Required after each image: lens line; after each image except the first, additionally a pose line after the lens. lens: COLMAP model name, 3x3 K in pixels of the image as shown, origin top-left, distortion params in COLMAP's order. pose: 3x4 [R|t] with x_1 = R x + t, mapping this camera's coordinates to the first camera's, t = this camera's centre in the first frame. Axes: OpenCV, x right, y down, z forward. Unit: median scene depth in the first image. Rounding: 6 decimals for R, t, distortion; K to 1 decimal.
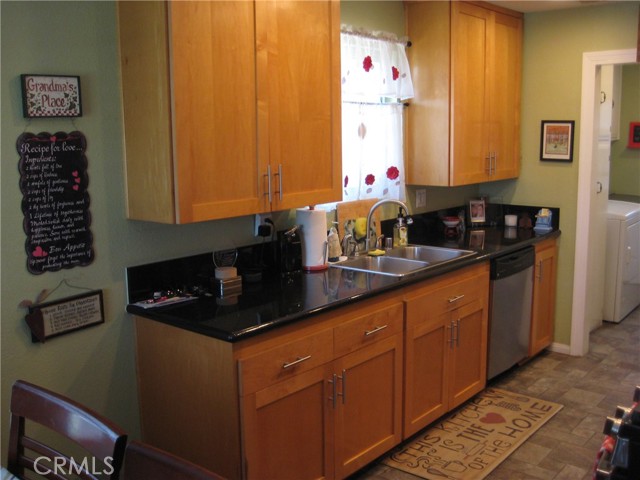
lens RADIAL K [[673.1, 0, 323.5], [0, 673.1, 242.7], [0, 0, 1]] dist [-0.058487, 0.000000]
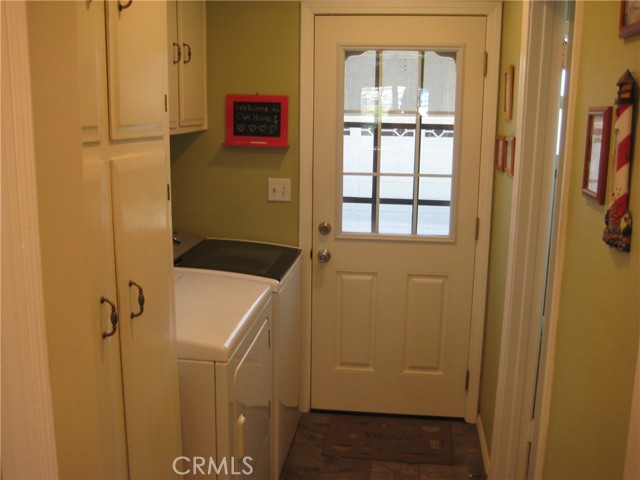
lens RADIAL K [[673.1, 0, 320.8], [0, 673.1, 238.7], [0, 0, 1]] dist [-0.058487, 0.000000]
pose [[0.847563, -0.071181, 0.525900, 0.384791], [0.060260, 0.997463, 0.037890, -0.135900], [-0.527263, -0.000424, 0.849702, 0.821963]]
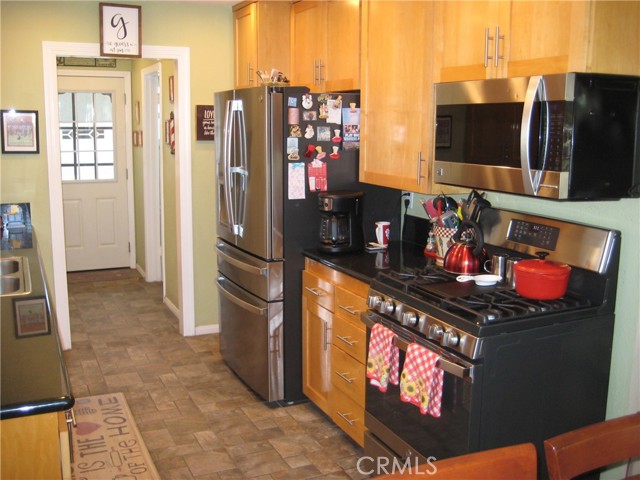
lens RADIAL K [[673.1, 0, 323.1], [0, 673.1, 233.9], [0, 0, 1]] dist [-0.058487, 0.000000]
pose [[0.431403, -0.129232, 0.892855, -0.343288], [0.130337, 0.988232, 0.080061, -0.031747], [-0.892695, 0.081833, 0.443170, 0.229125]]
